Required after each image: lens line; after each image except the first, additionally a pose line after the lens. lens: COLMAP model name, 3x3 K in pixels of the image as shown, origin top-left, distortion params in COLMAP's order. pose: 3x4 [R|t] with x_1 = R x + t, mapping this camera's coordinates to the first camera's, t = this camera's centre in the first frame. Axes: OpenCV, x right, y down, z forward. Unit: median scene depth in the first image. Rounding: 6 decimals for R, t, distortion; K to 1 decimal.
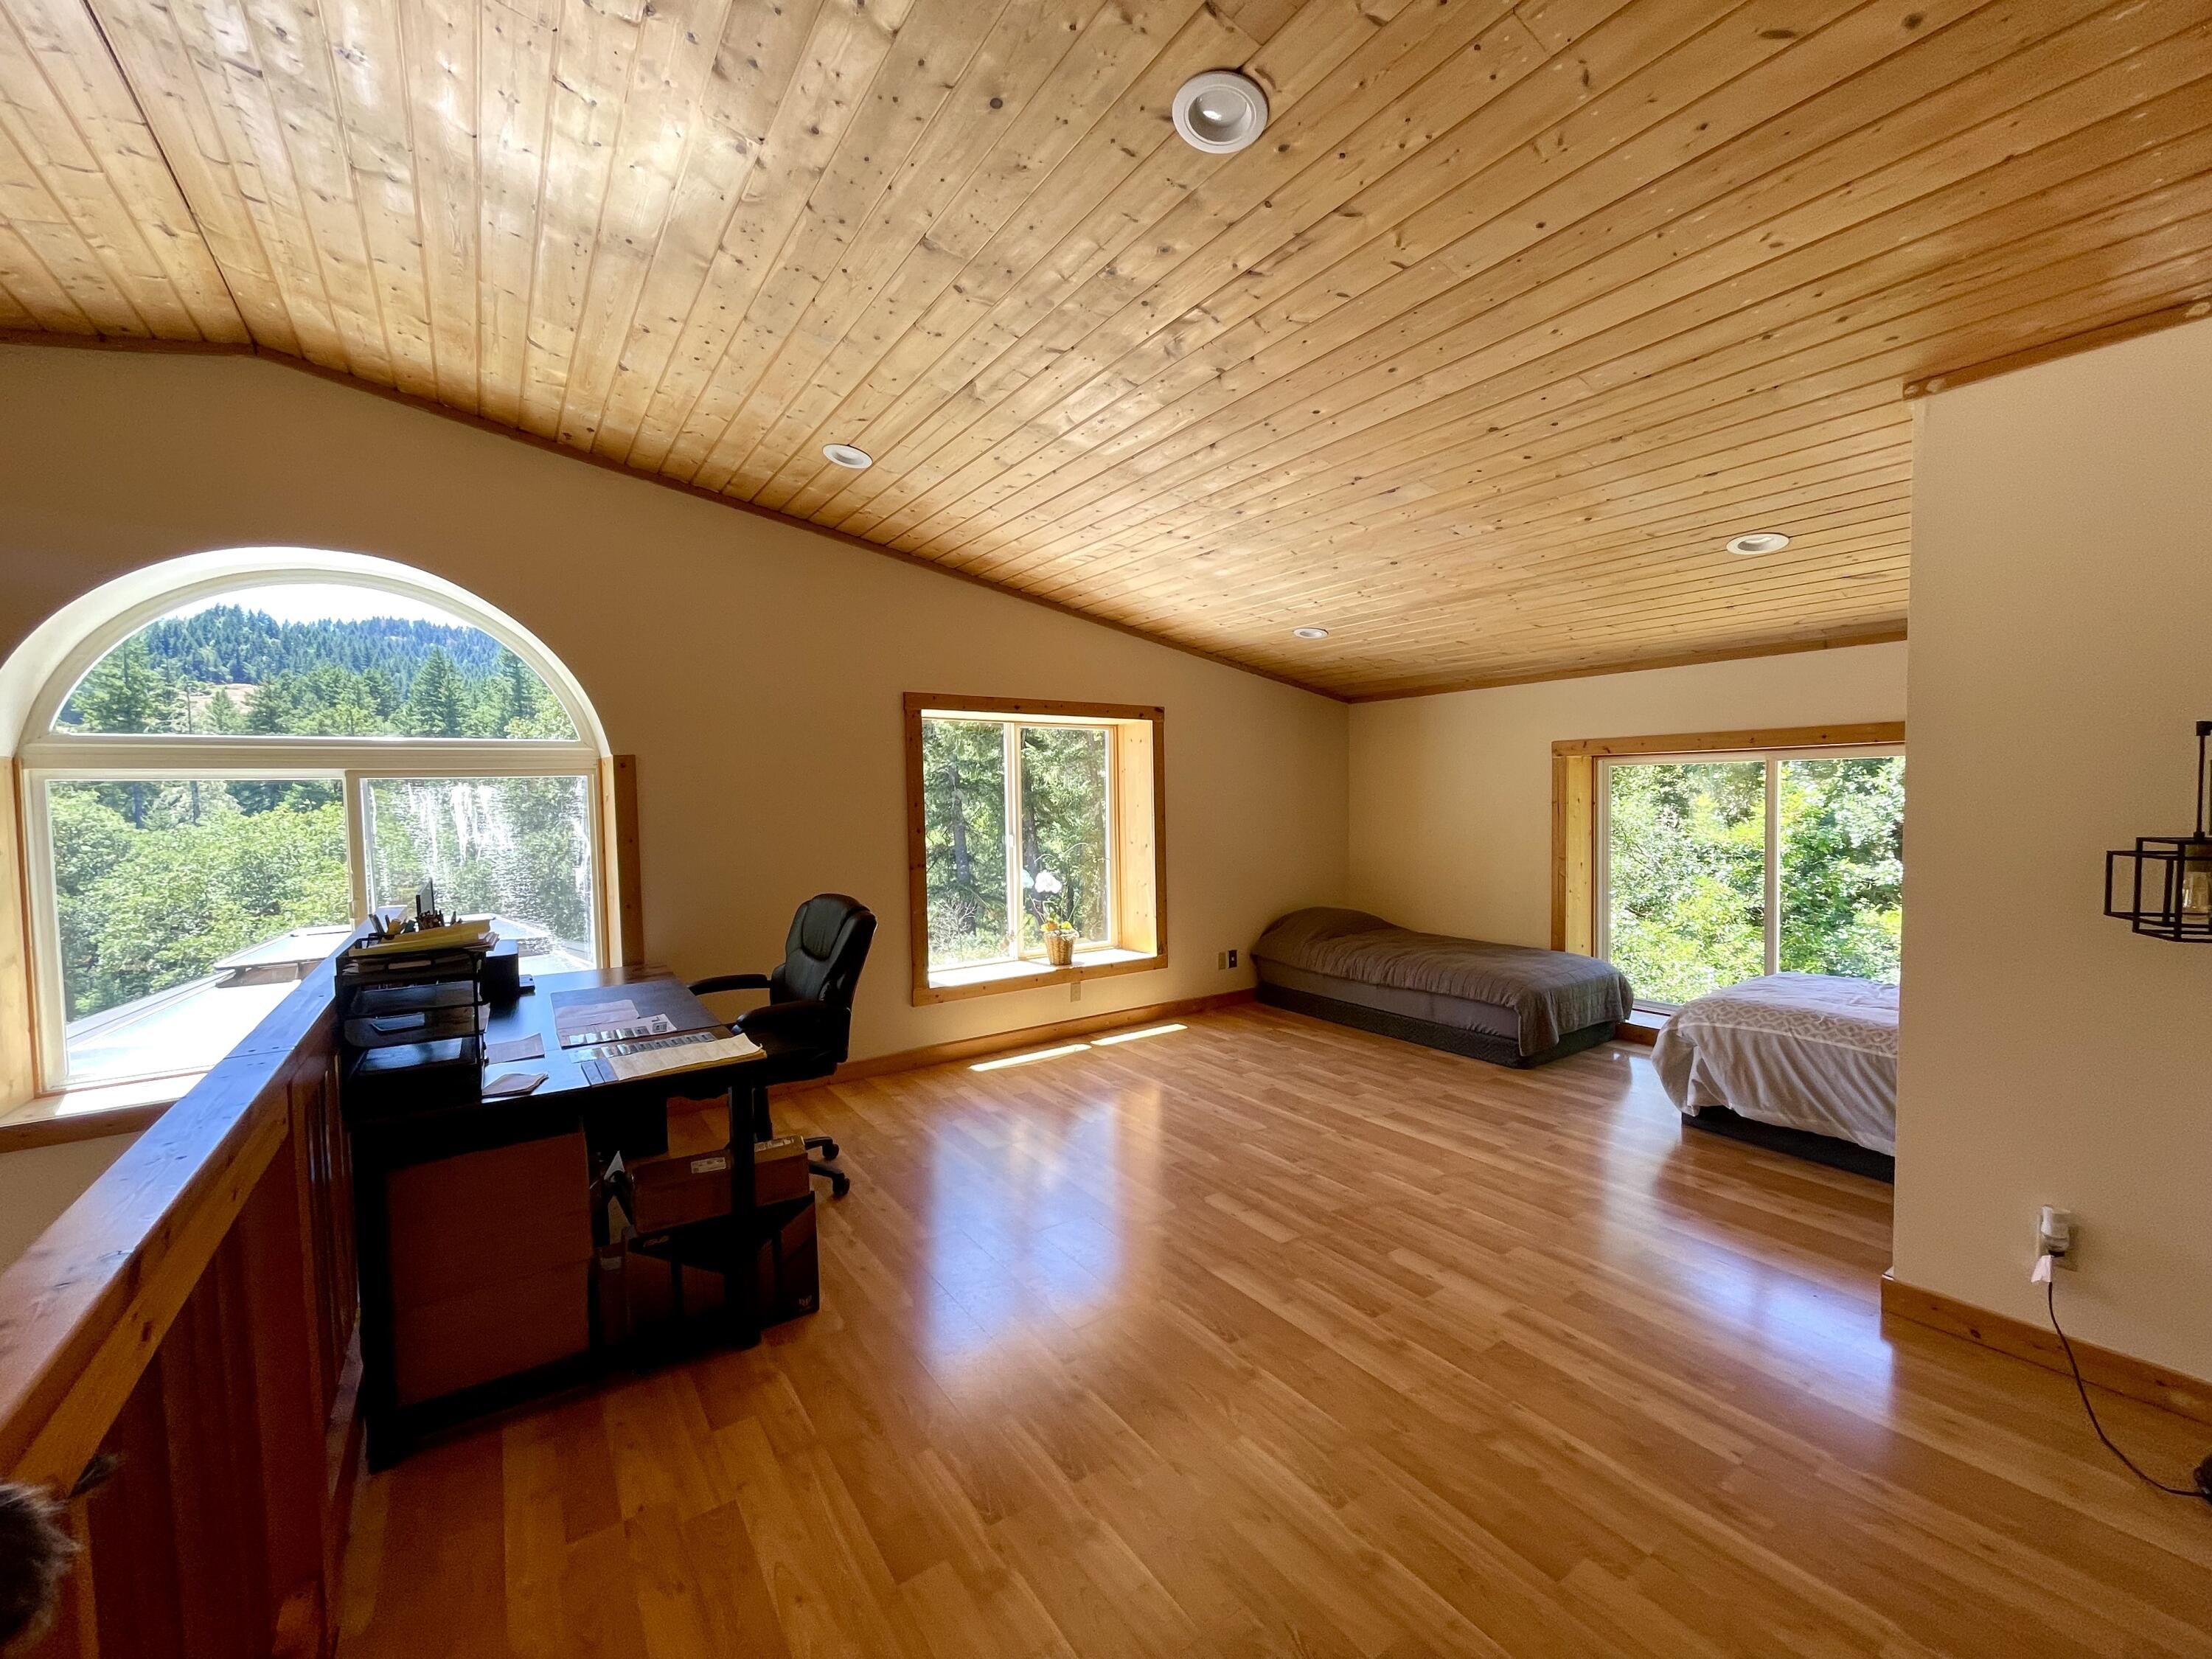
lens RADIAL K [[898.3, 0, 1113.3], [0, 898.3, 821.9], [0, 0, 1]] dist [-0.005822, 0.002813]
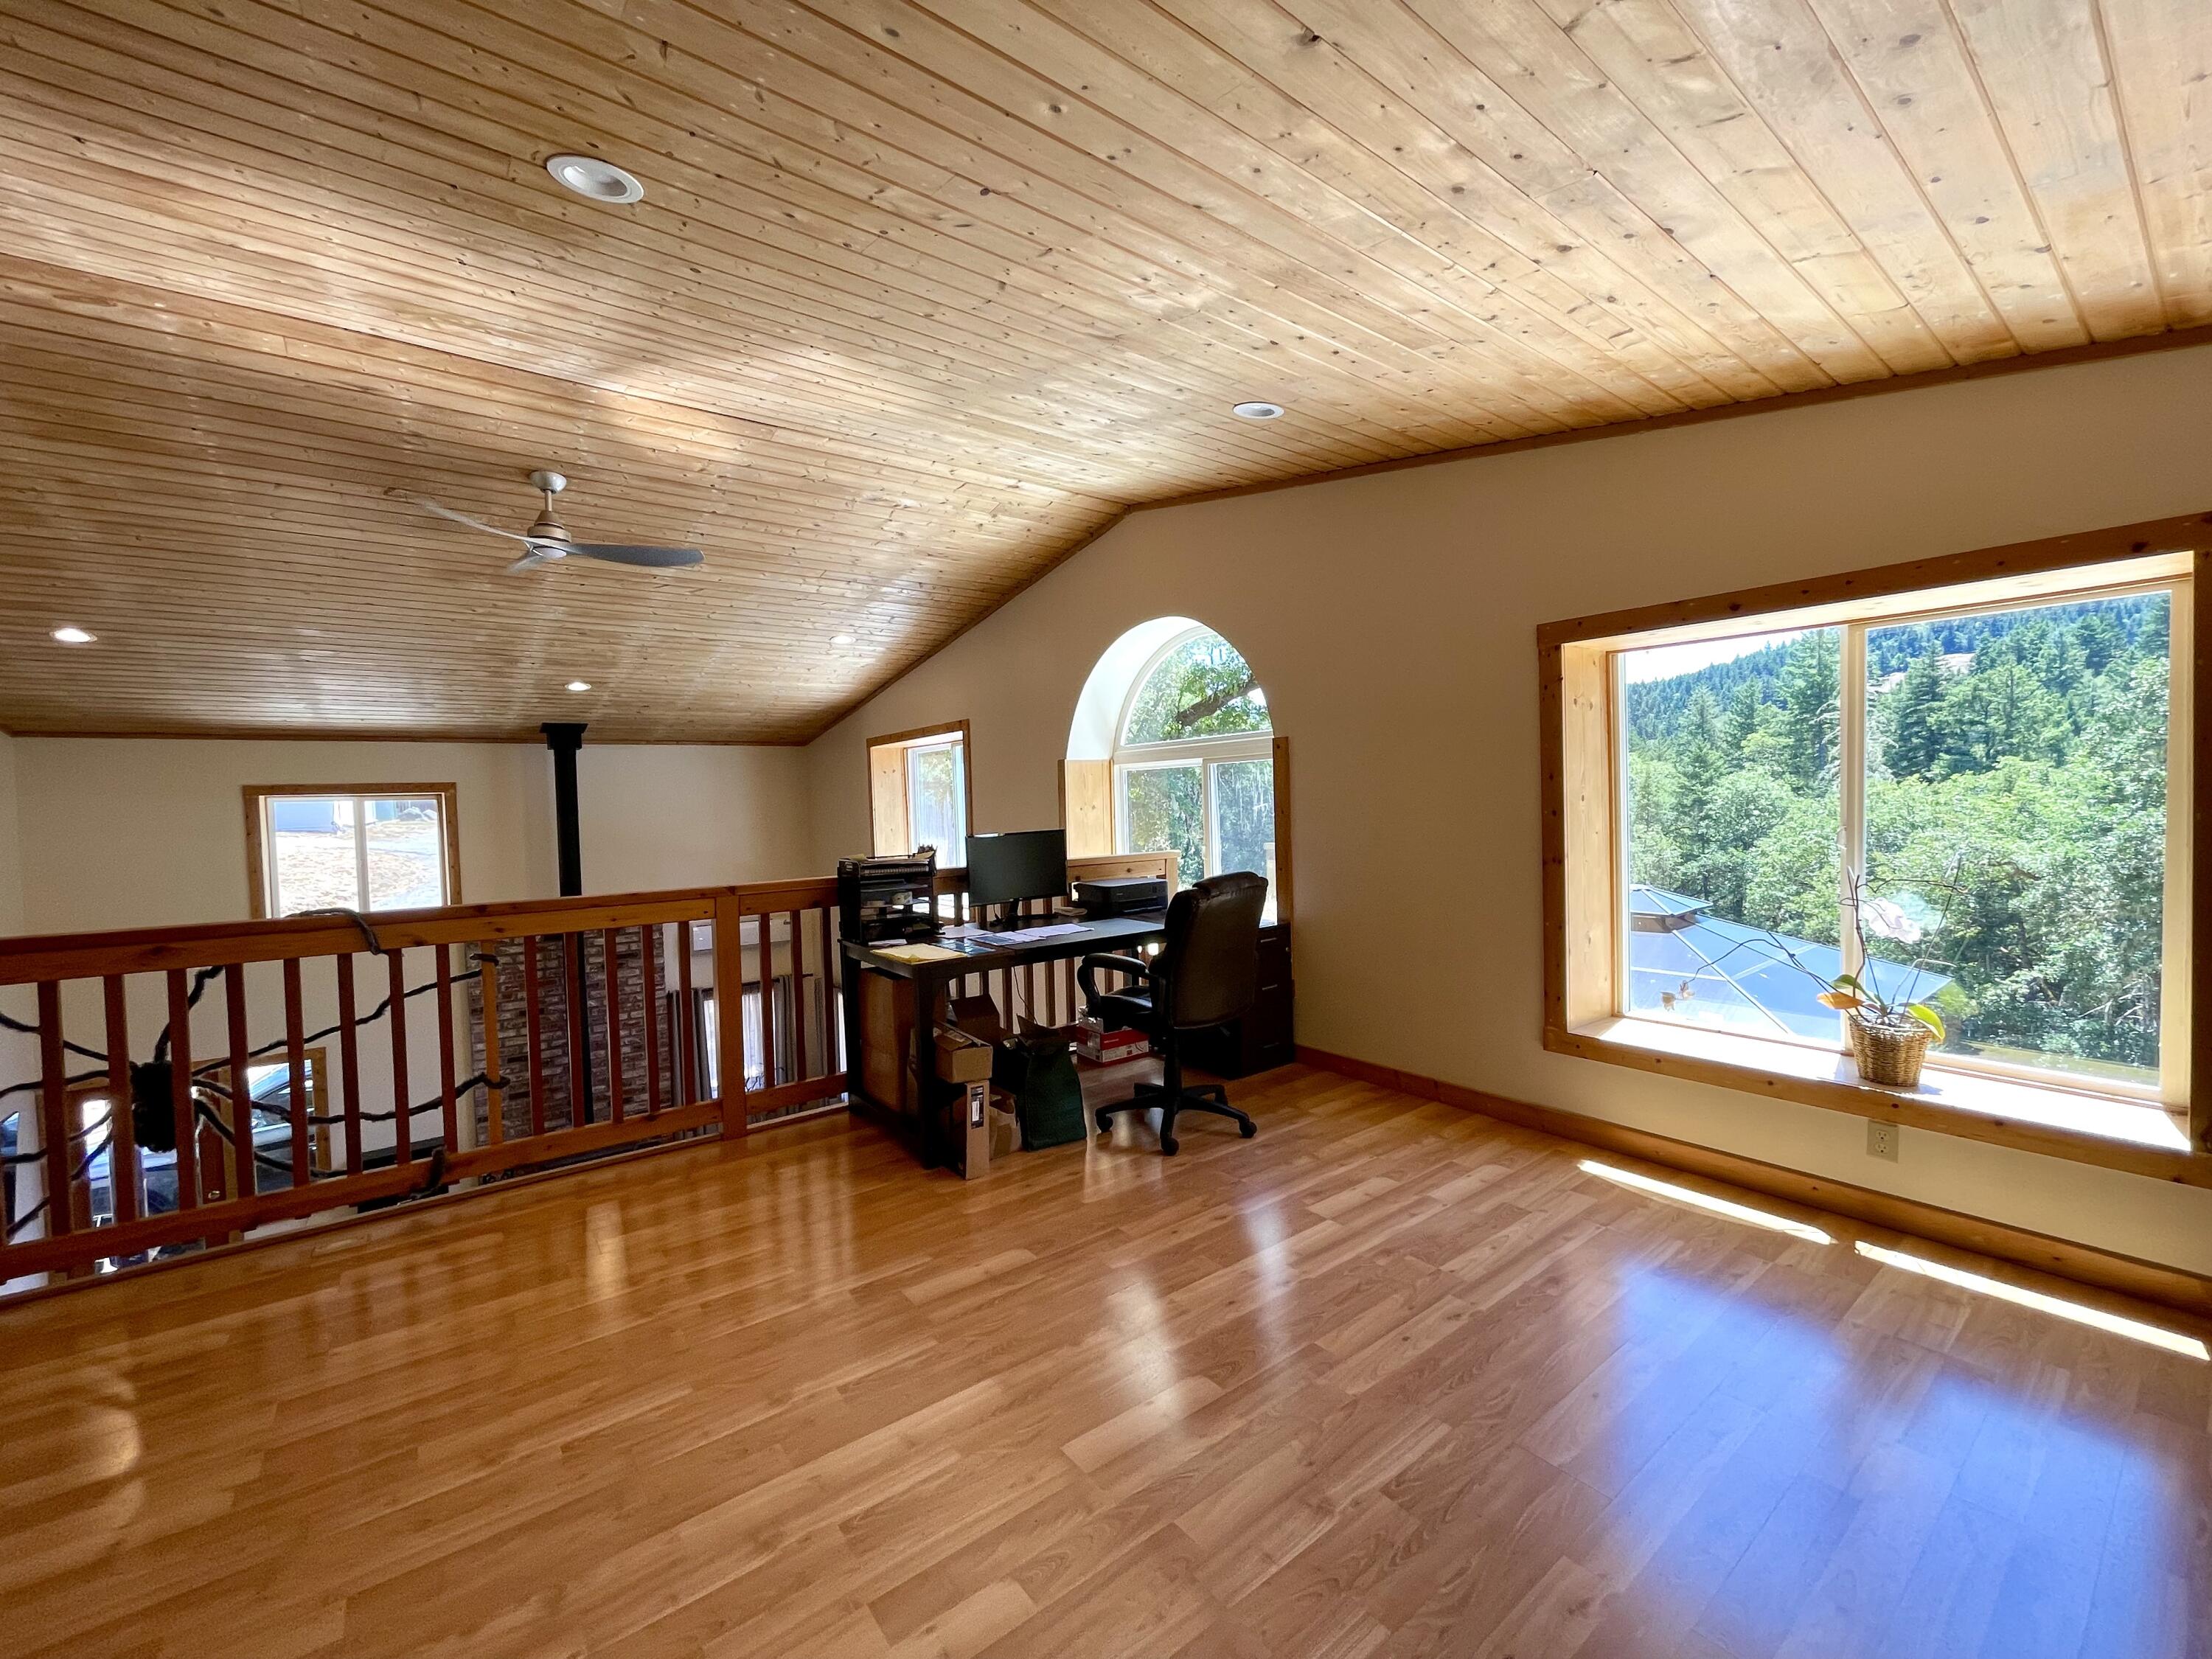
lens RADIAL K [[898.3, 0, 1106.5], [0, 898.3, 835.8], [0, 0, 1]] dist [-0.005822, 0.002813]
pose [[0.036540, 0.055701, -0.997779, 0.479758], [-0.006359, 0.998438, 0.055505, -0.009194], [0.999312, 0.004317, 0.036837, 0.591904]]
